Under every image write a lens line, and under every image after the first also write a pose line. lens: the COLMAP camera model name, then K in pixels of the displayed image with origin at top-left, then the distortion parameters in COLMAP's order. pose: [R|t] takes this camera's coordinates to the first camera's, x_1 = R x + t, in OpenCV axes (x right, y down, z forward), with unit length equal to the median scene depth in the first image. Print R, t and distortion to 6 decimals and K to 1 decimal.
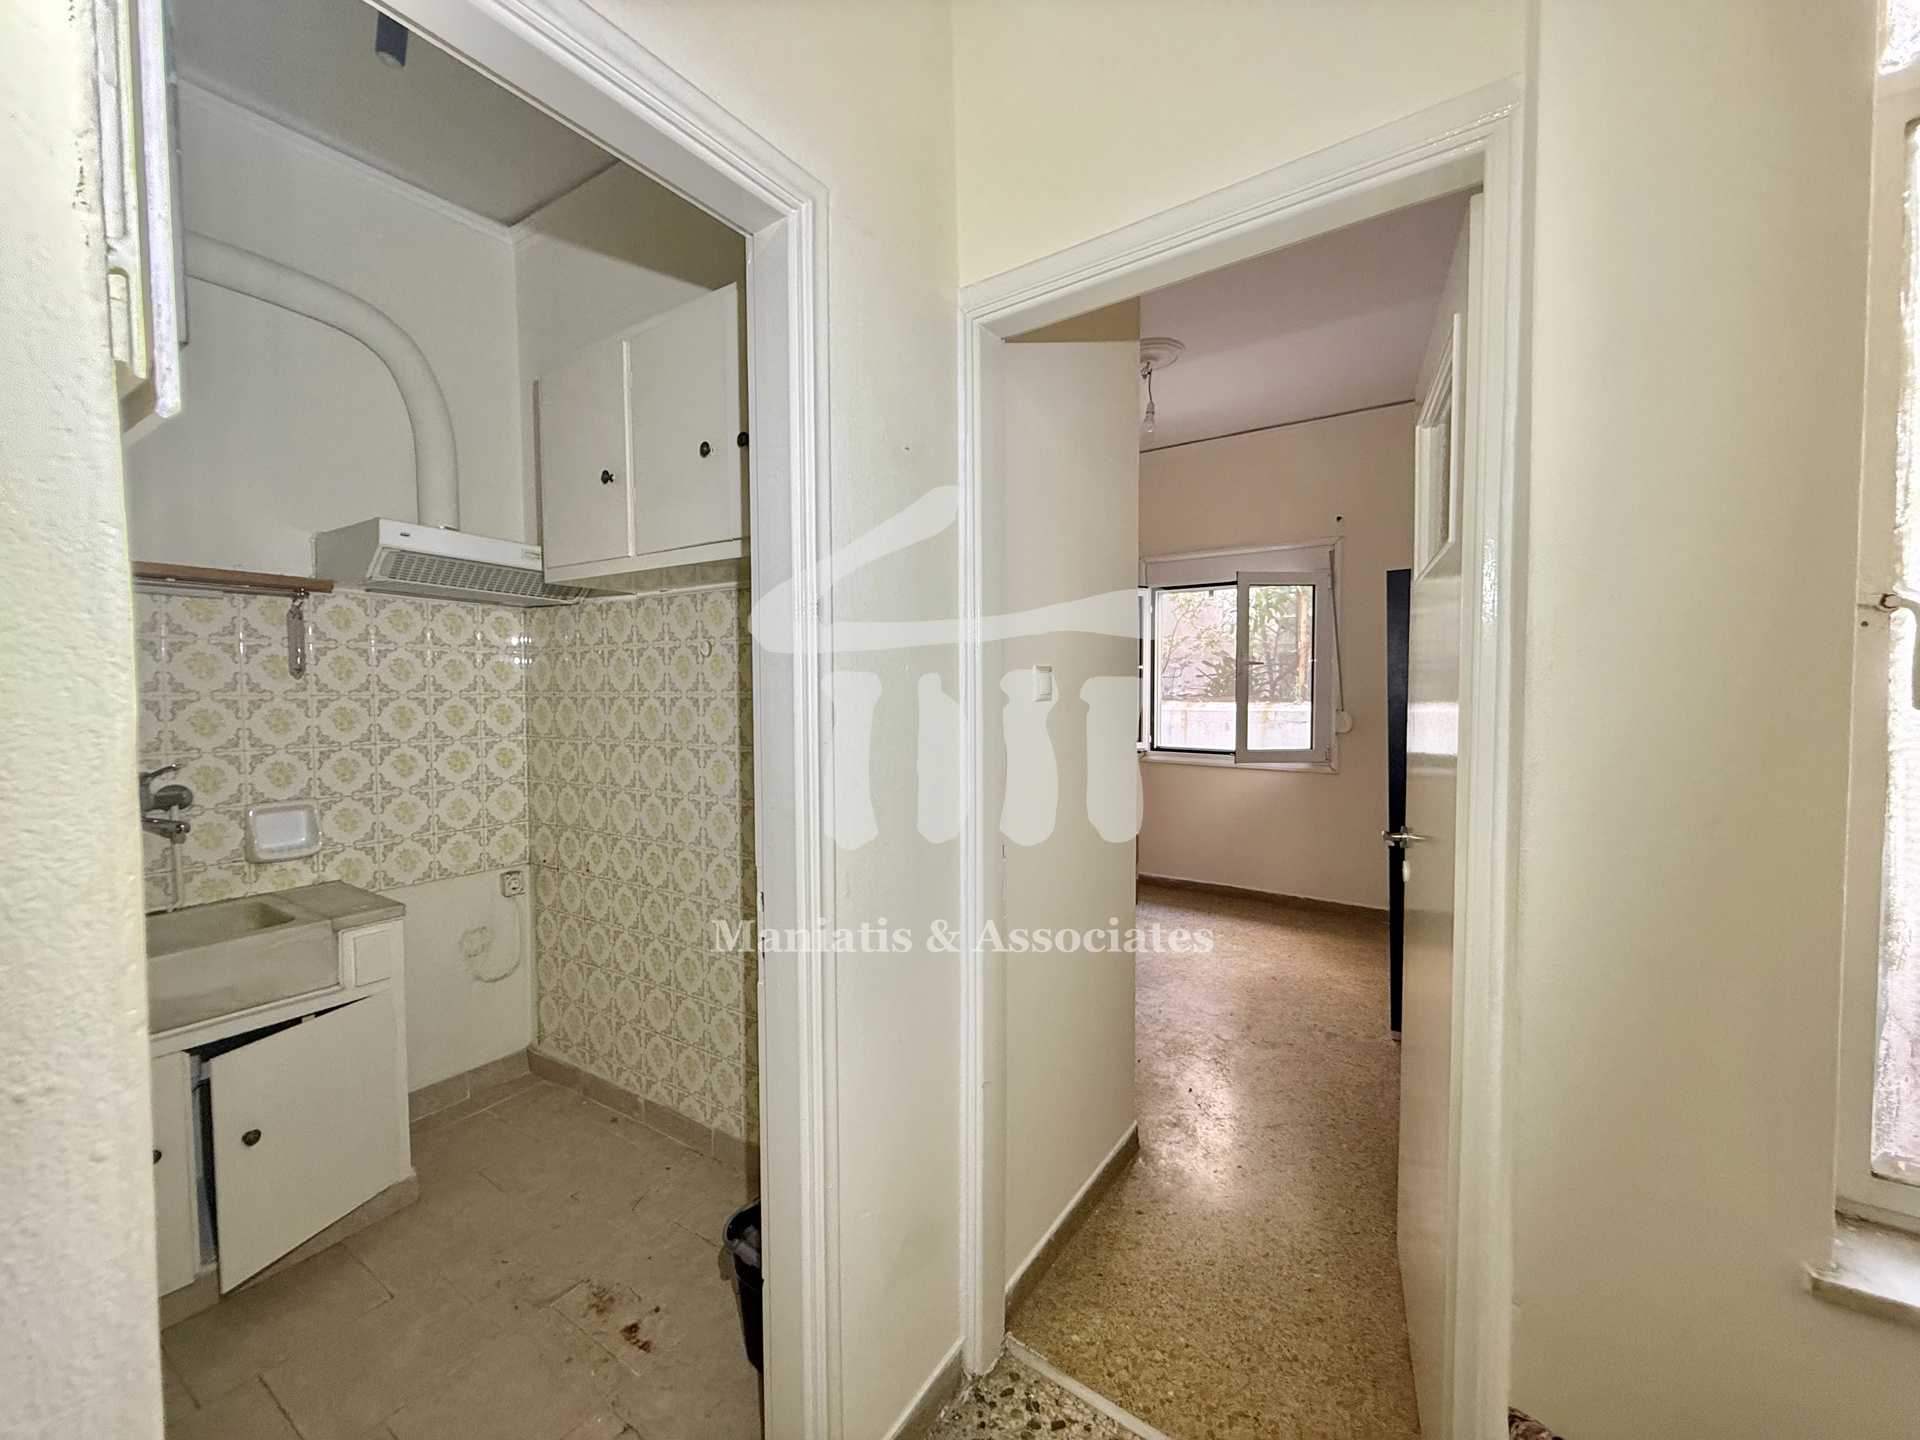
lens RADIAL K [[764.8, 0, 981.6], [0, 764.8, 724.0], [0, 0, 1]] dist [0.000921, -0.000121]
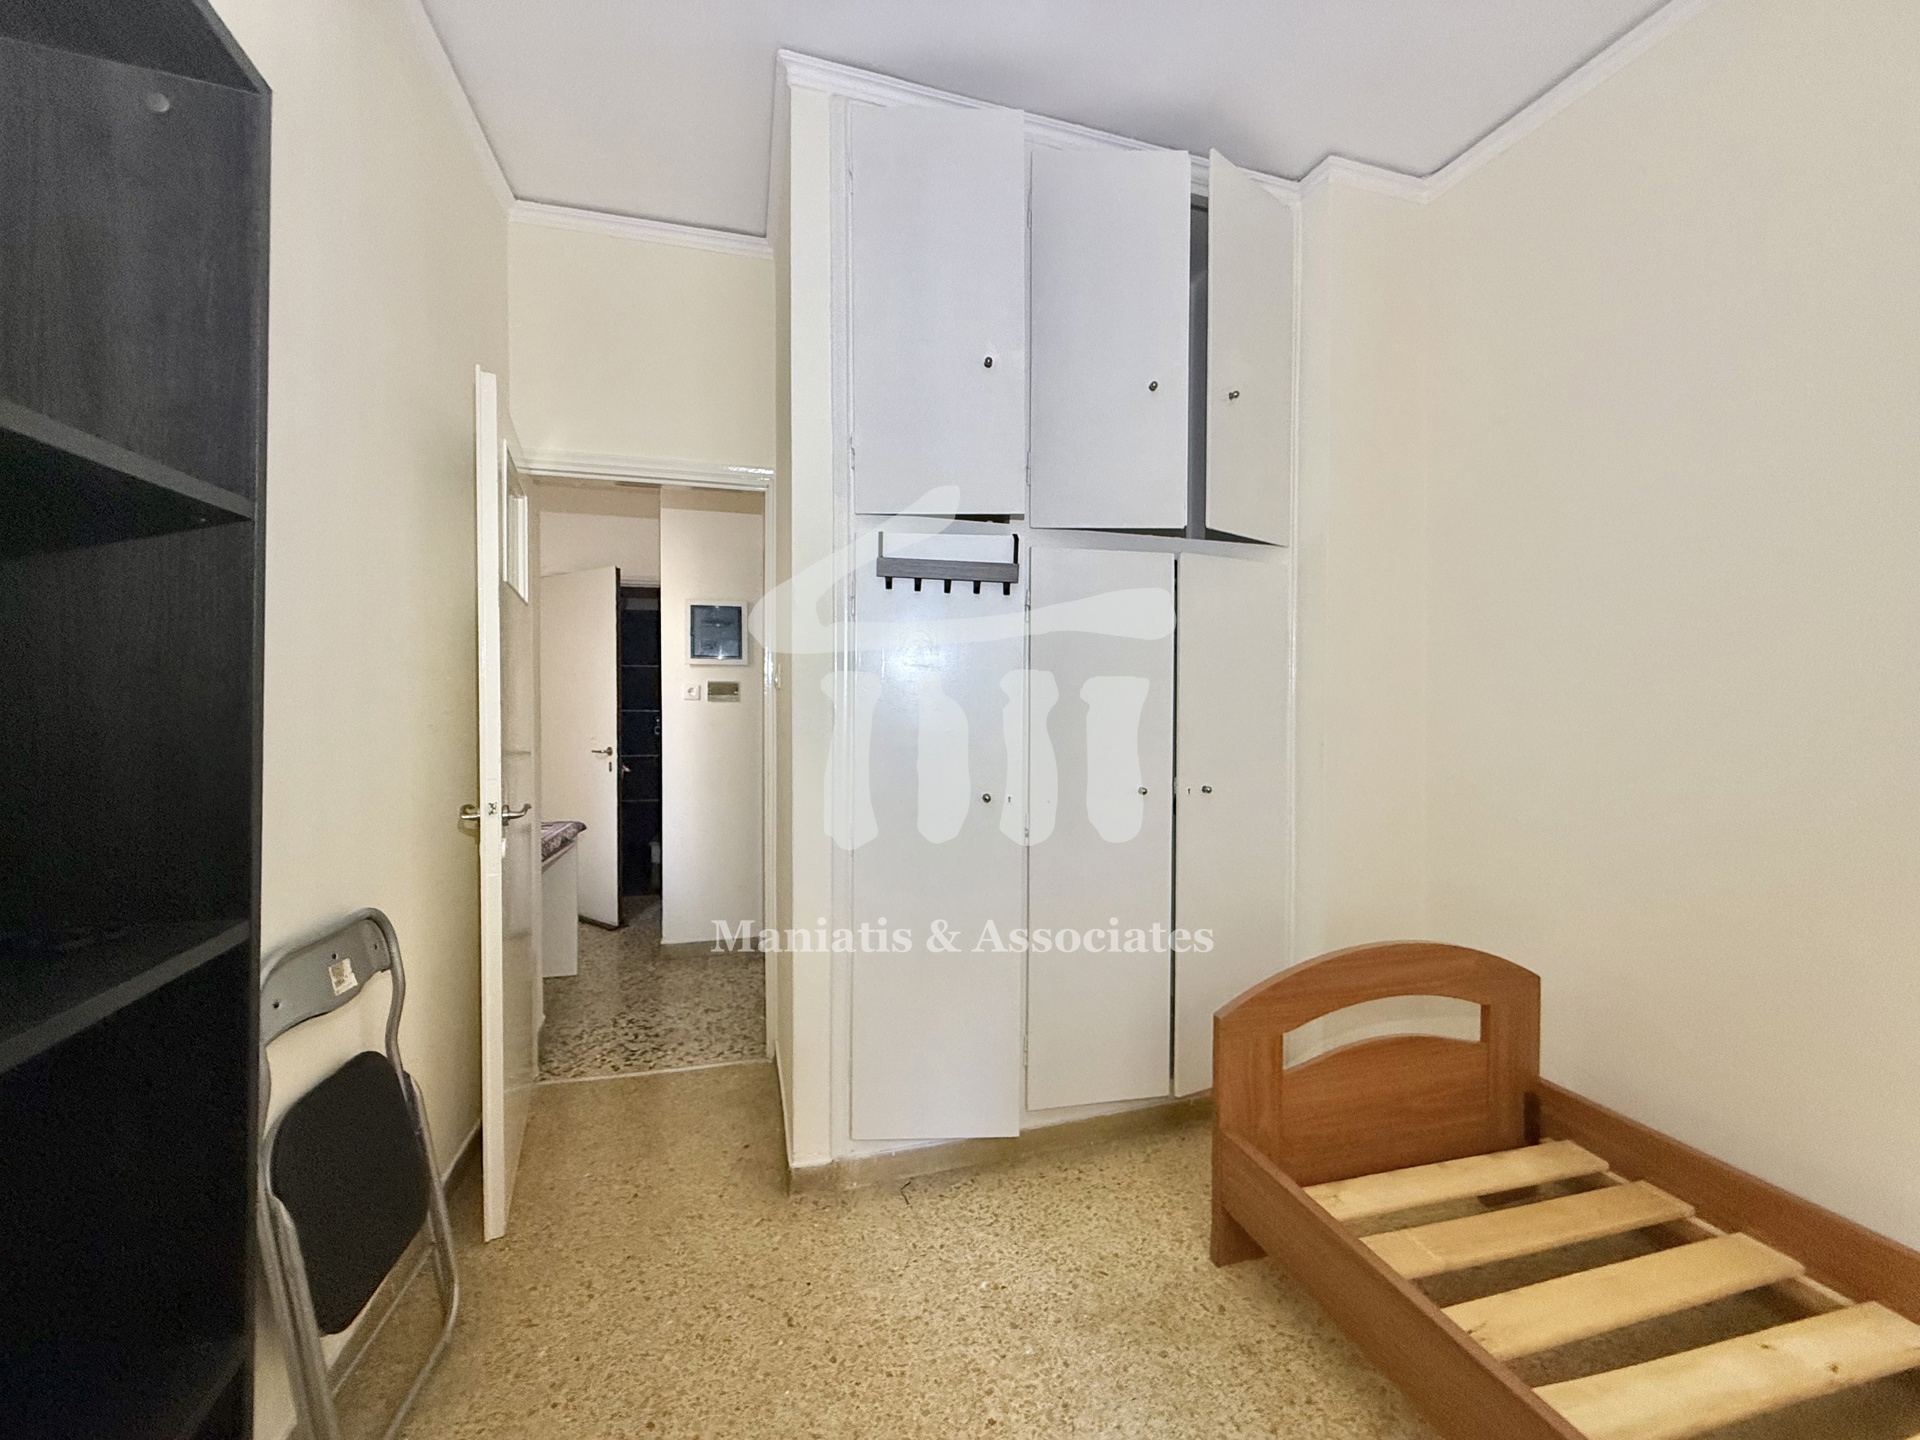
lens RADIAL K [[764.8, 0, 957.8], [0, 764.8, 718.0], [0, 0, 1]] dist [0.000921, -0.000121]
pose [[-0.656359, 0.031615, -0.753786, 0.861769], [-0.025755, 0.997600, 0.064268, -0.073670], [0.754009, 0.061597, -0.653970, 2.002147]]
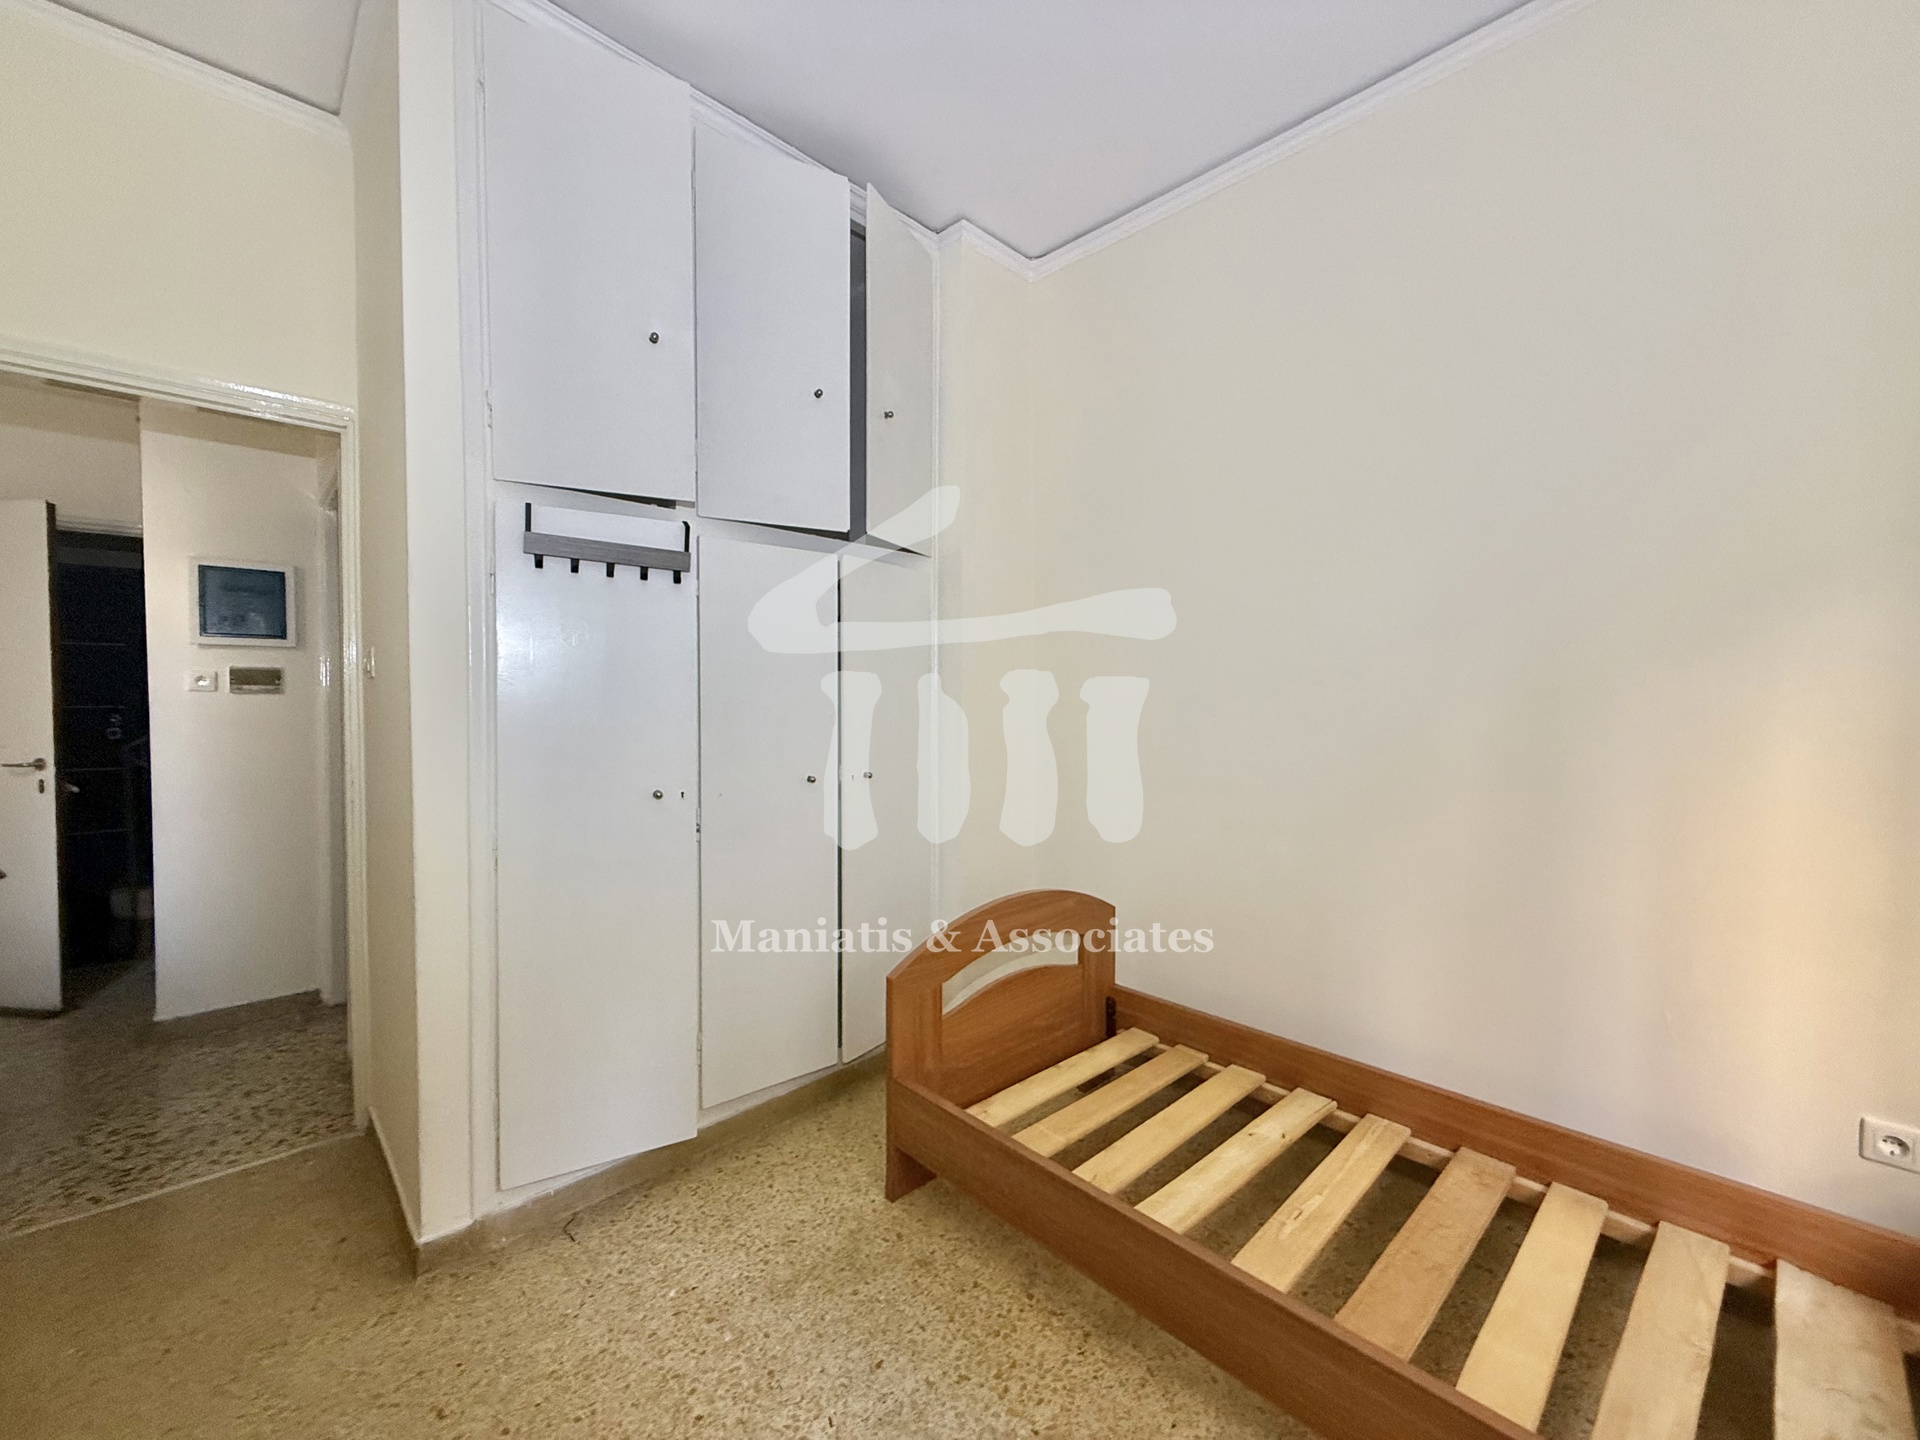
lens RADIAL K [[764.8, 0, 955.5], [0, 764.8, 717.4], [0, 0, 1]] dist [0.000921, -0.000121]
pose [[-0.233309, 0.045543, -0.971335, 0.929833], [-0.043712, 0.997402, 0.057264, -0.073841], [0.971420, 0.055819, -0.230712, 1.958480]]
